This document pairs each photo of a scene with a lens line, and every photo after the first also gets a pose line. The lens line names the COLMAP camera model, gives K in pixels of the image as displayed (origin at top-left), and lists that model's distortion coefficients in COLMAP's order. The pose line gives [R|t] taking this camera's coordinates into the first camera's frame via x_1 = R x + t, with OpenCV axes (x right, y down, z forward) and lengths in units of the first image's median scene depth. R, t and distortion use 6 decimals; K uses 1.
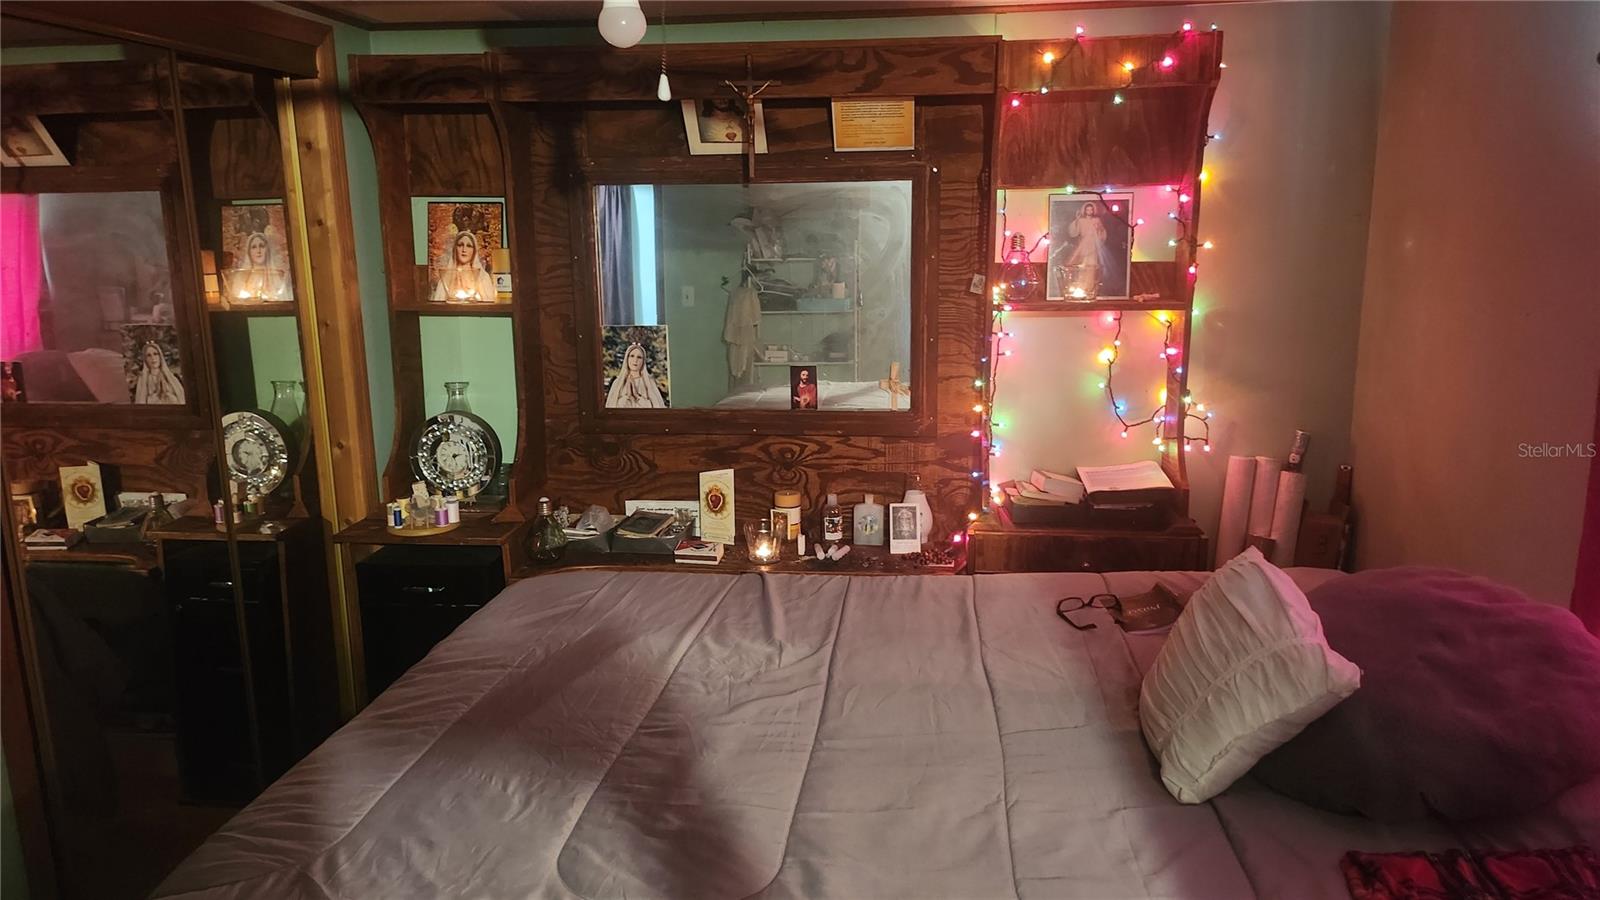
lens RADIAL K [[1091.3, 0, 804.4], [0, 1091.3, 452.0], [0, 0, 1]] dist [0.048623, -0.010804]
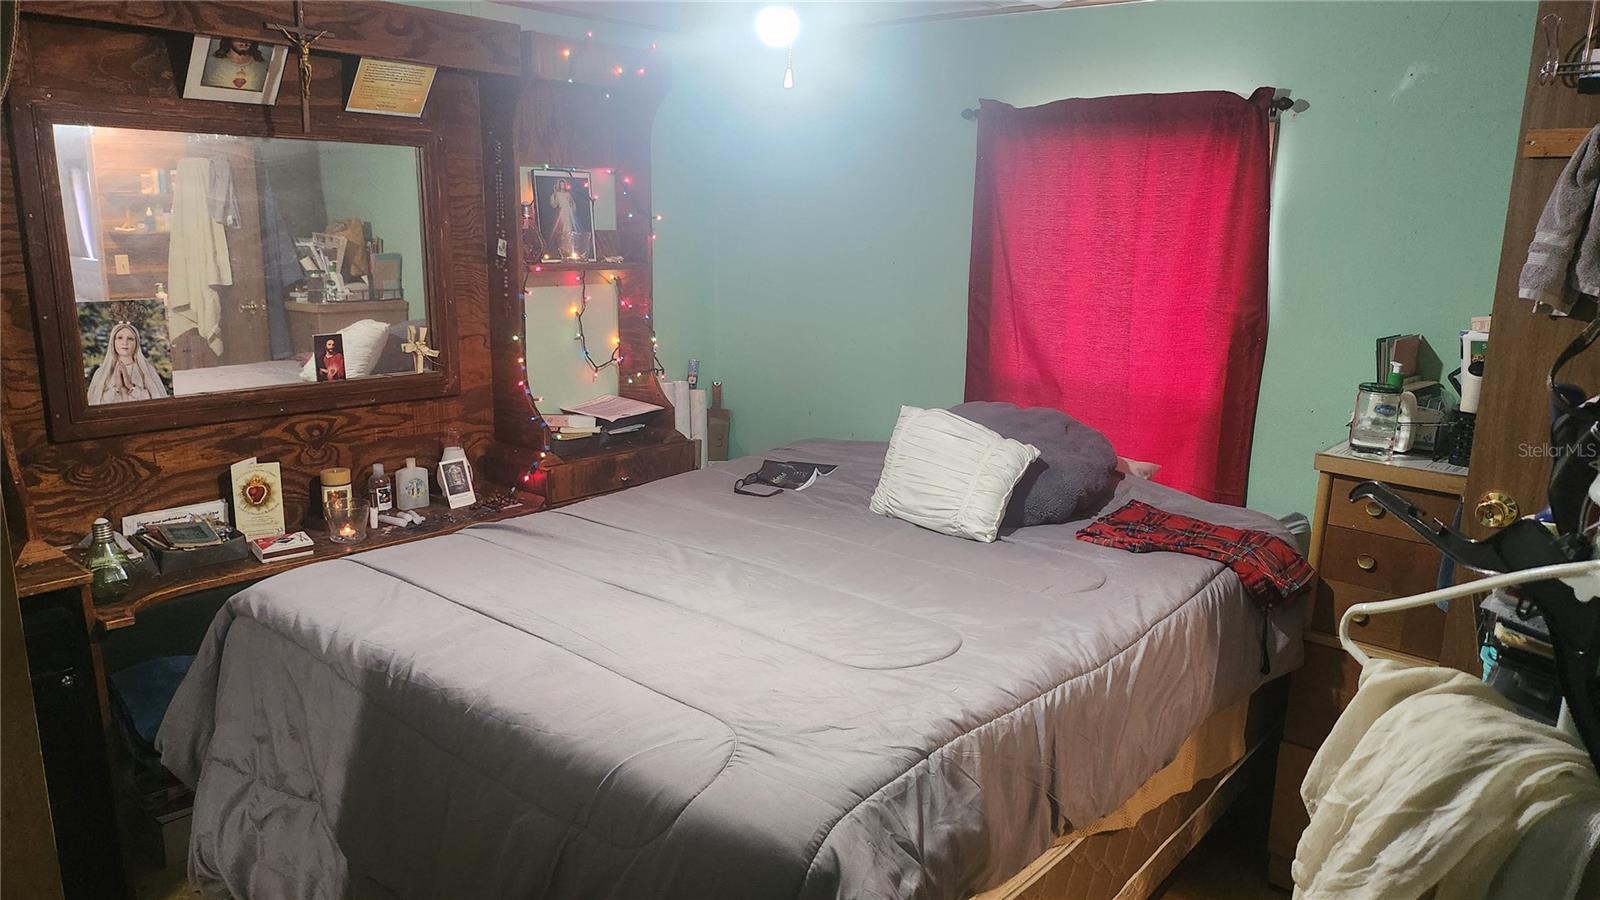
lens RADIAL K [[1091.3, 0, 804.6], [0, 1091.3, 458.2], [0, 0, 1]] dist [0.048623, -0.010804]
pose [[0.577987, -0.159125, 0.800382, -0.538835], [0.140381, 0.985571, 0.094568, -0.006025], [-0.803881, 0.057699, 0.591985, 0.104631]]
